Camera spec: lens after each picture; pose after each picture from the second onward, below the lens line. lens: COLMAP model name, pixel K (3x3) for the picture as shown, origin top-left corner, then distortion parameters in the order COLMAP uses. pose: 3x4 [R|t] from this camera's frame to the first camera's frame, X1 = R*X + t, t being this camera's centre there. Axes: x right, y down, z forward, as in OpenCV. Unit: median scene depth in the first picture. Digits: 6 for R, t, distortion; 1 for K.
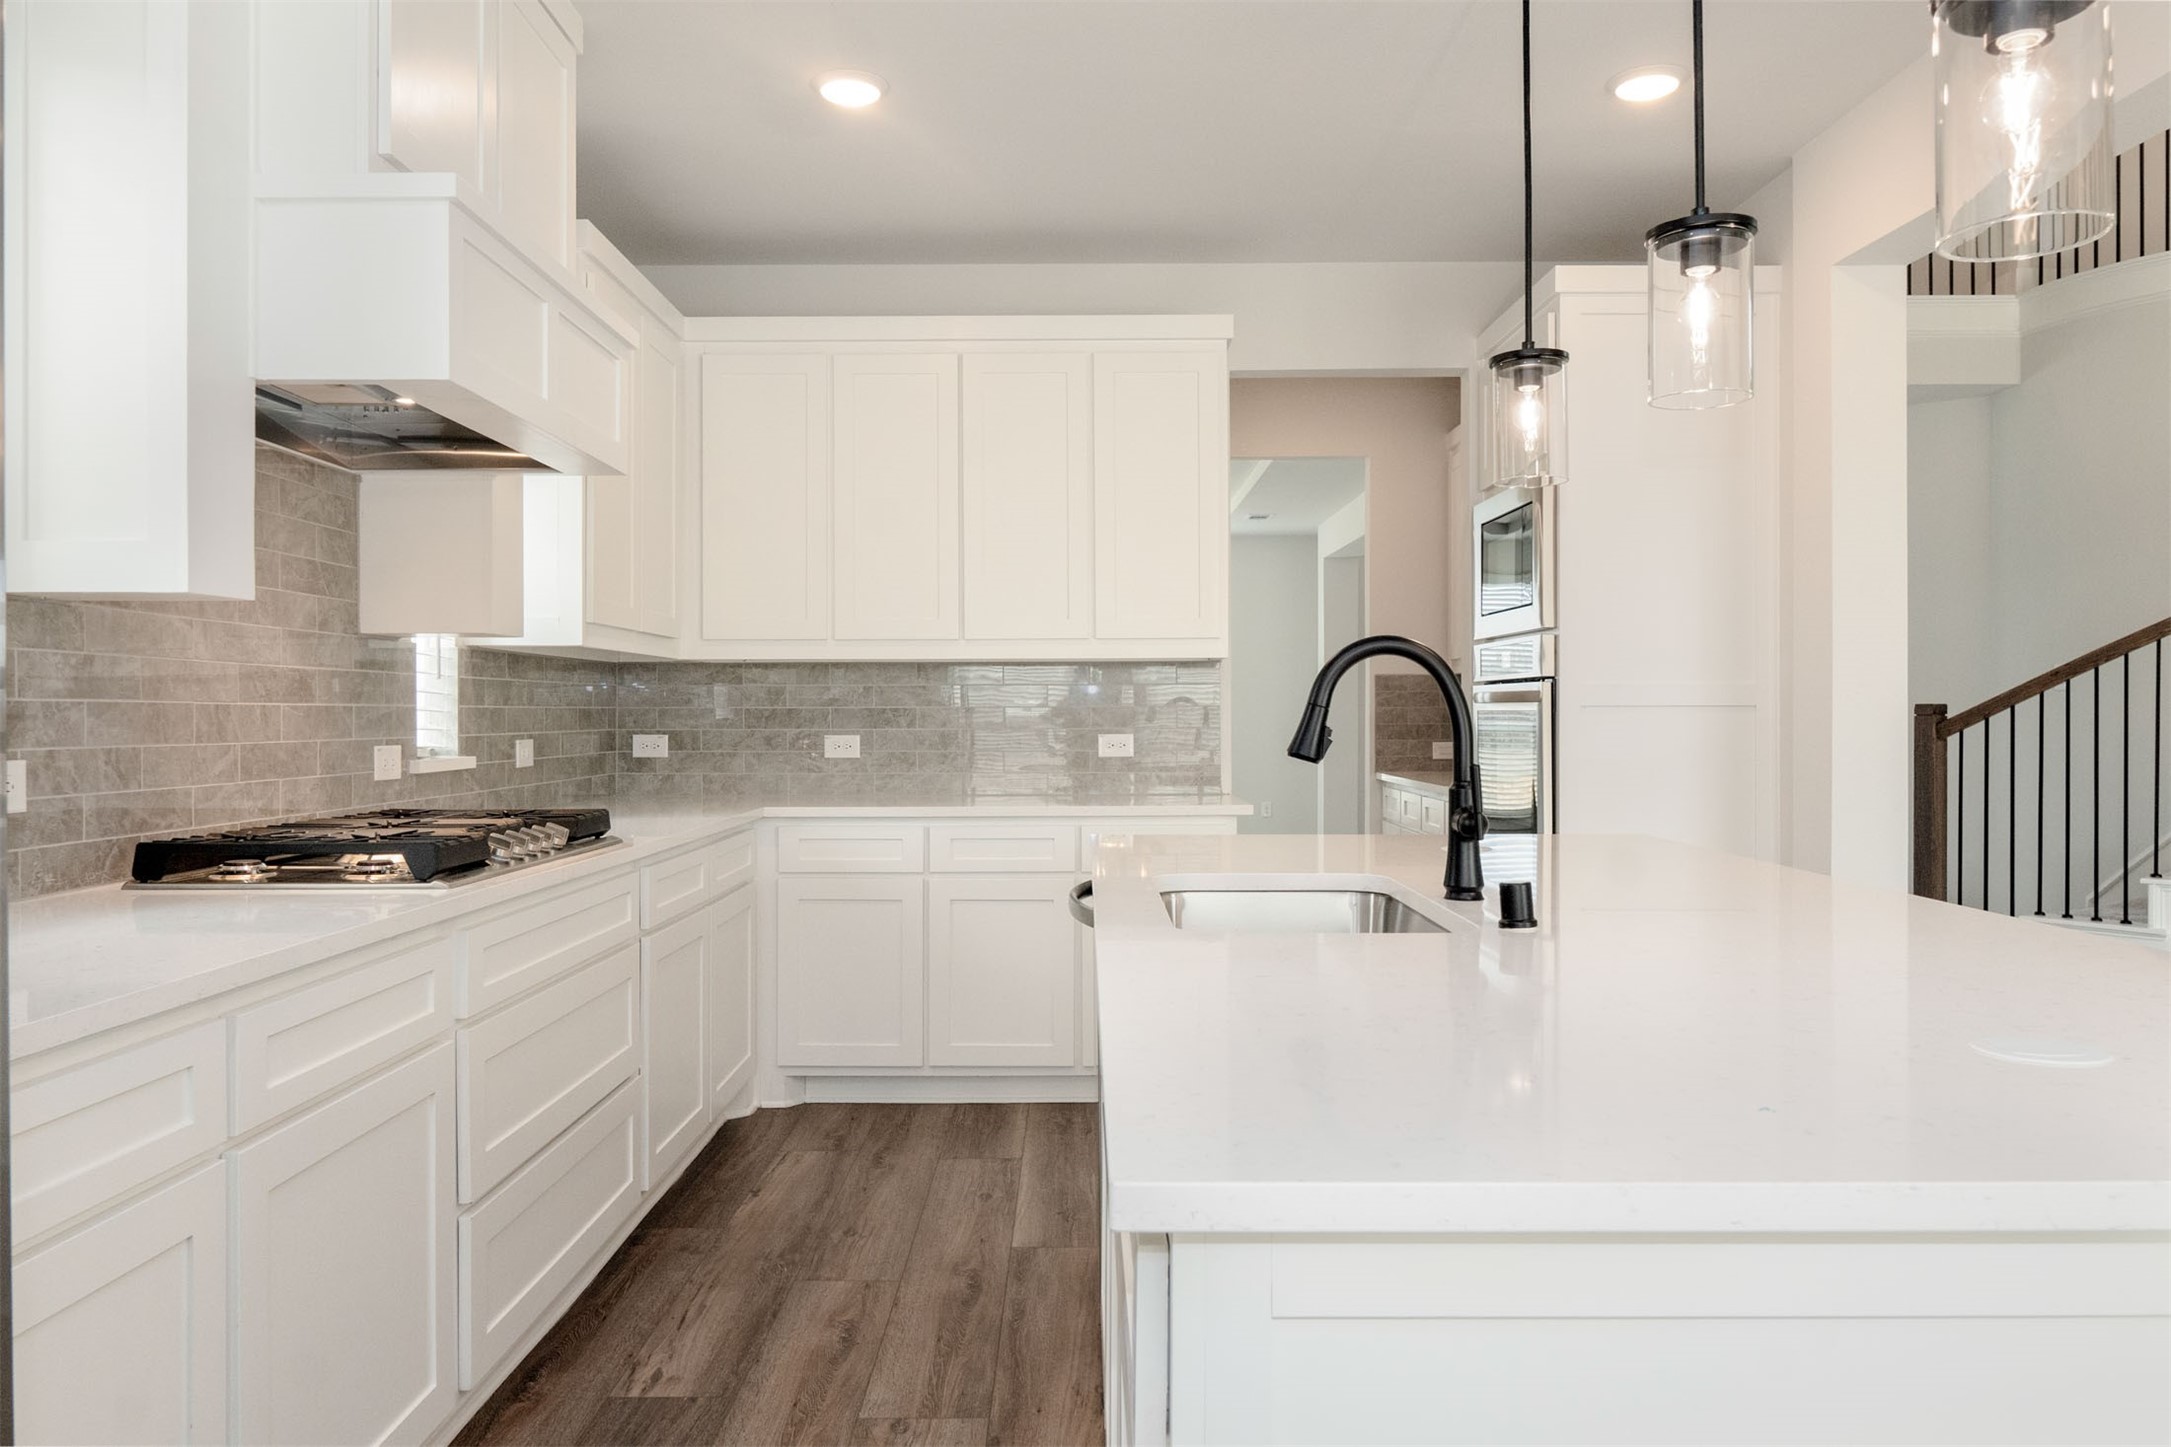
lens RADIAL K [[1504.7, 0, 1075.4], [0, 1504.7, 713.5], [0, 0, 1]] dist [-0.003534, -0.001289]
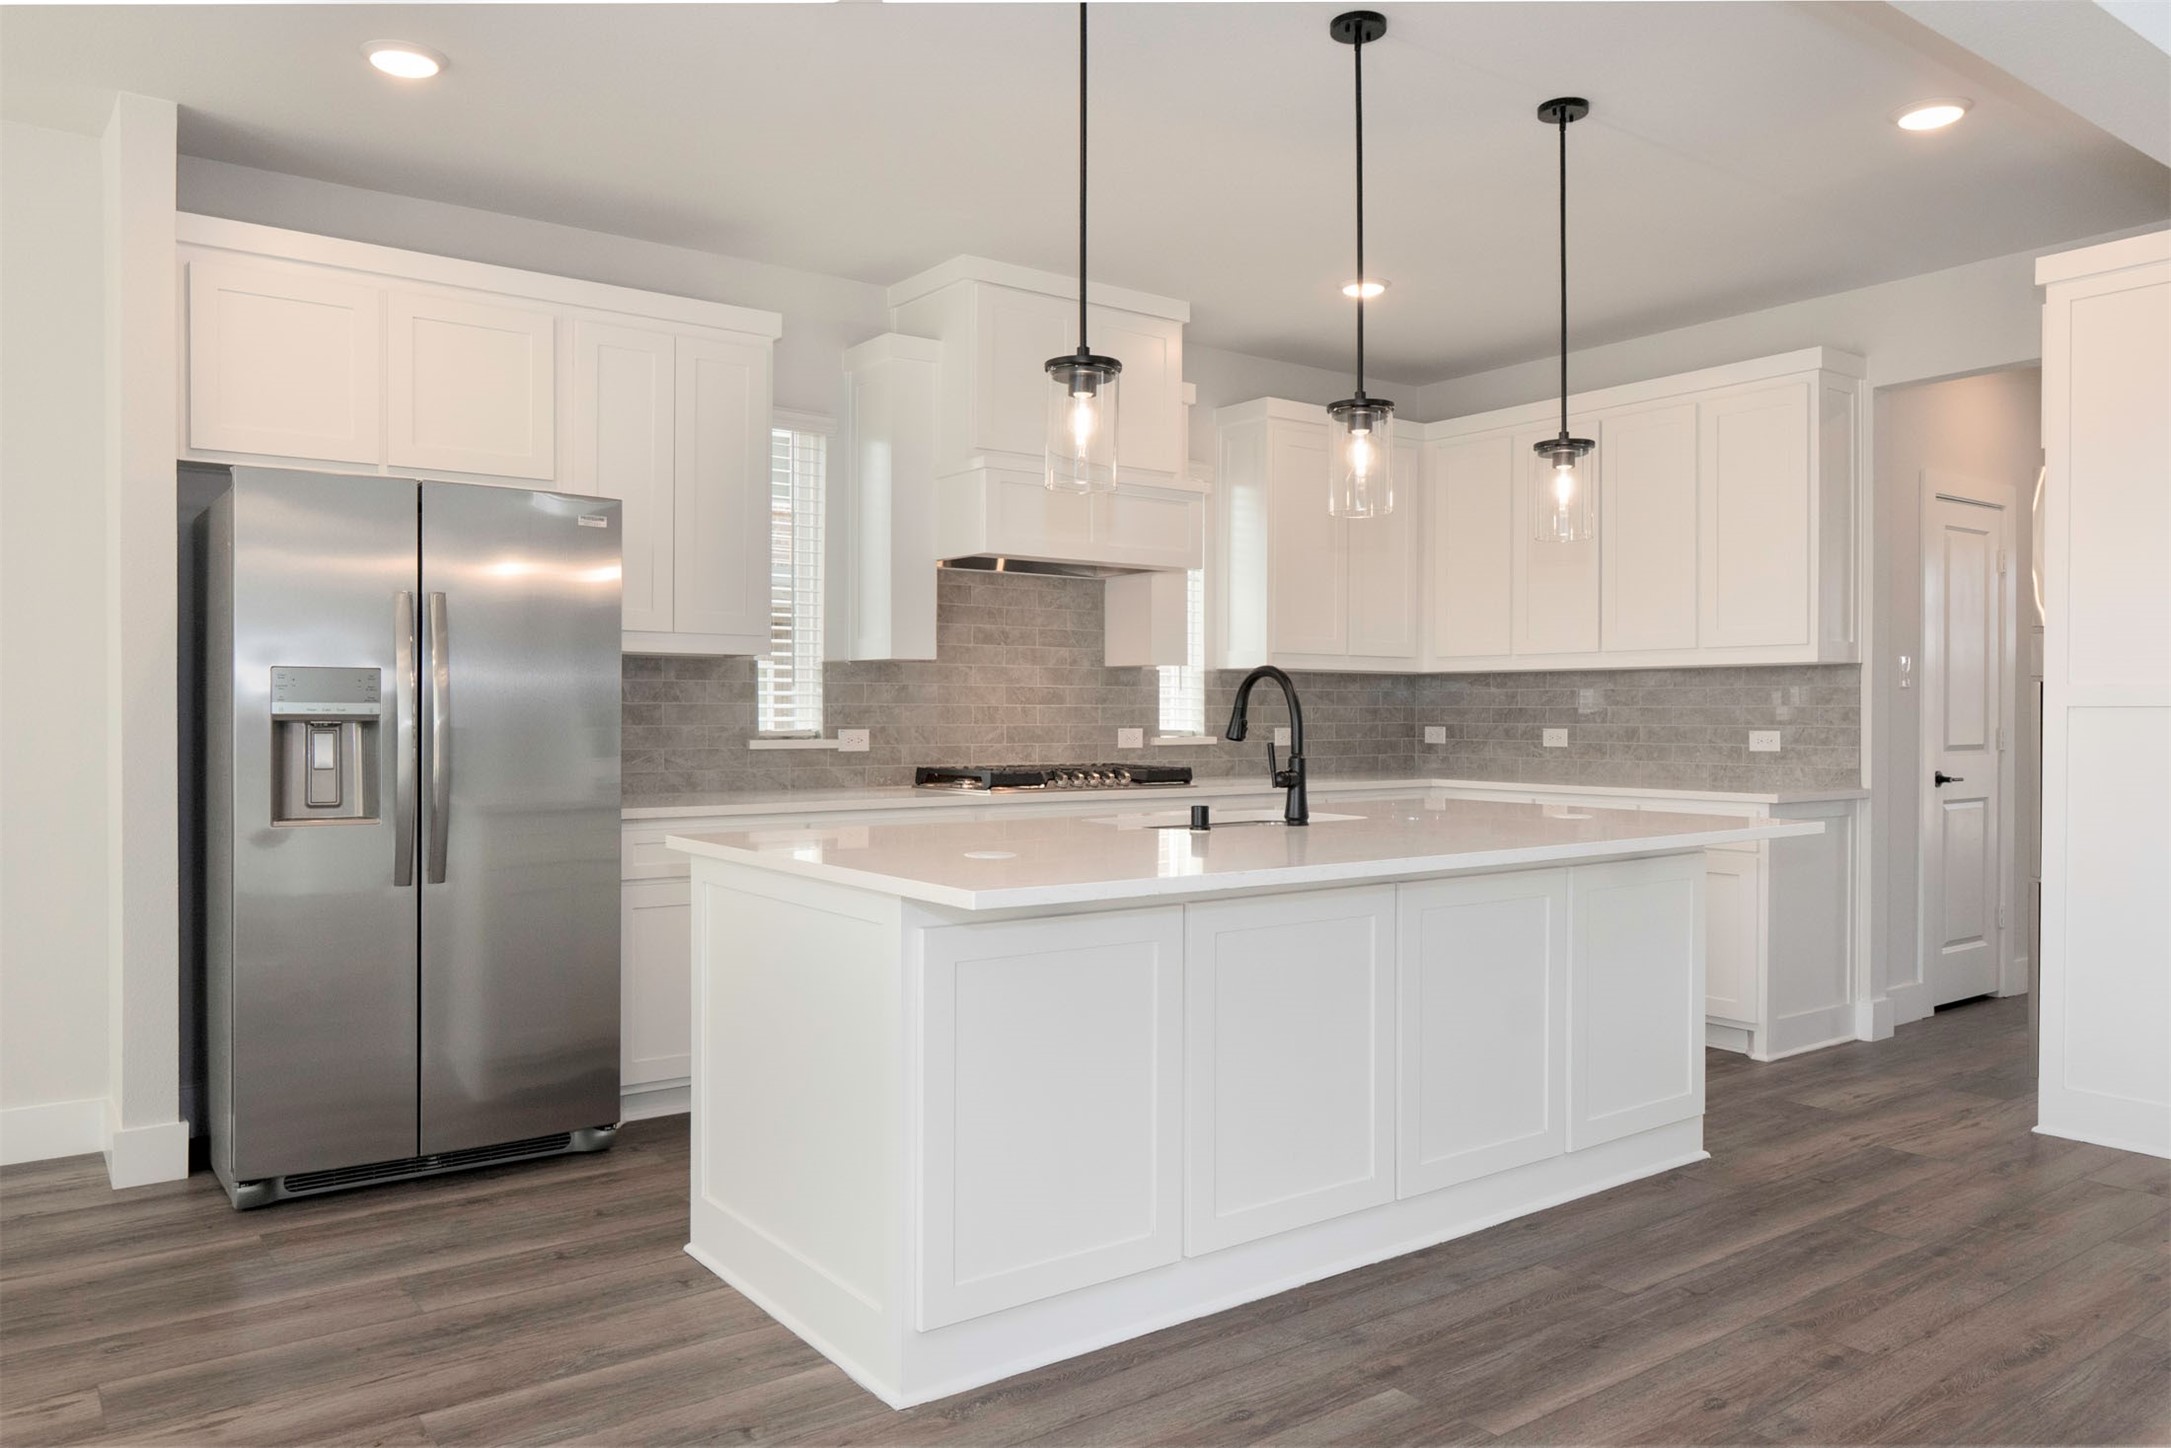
lens RADIAL K [[1504.7, 0, 1081.7], [0, 1504.7, 720.1], [0, 0, 1]] dist [-0.003534, -0.001289]
pose [[0.593348, 0.007093, -0.804915, 0.830509], [-0.002393, 0.999972, 0.007048, -0.001050], [0.804943, -0.002256, 0.593348, -0.083140]]
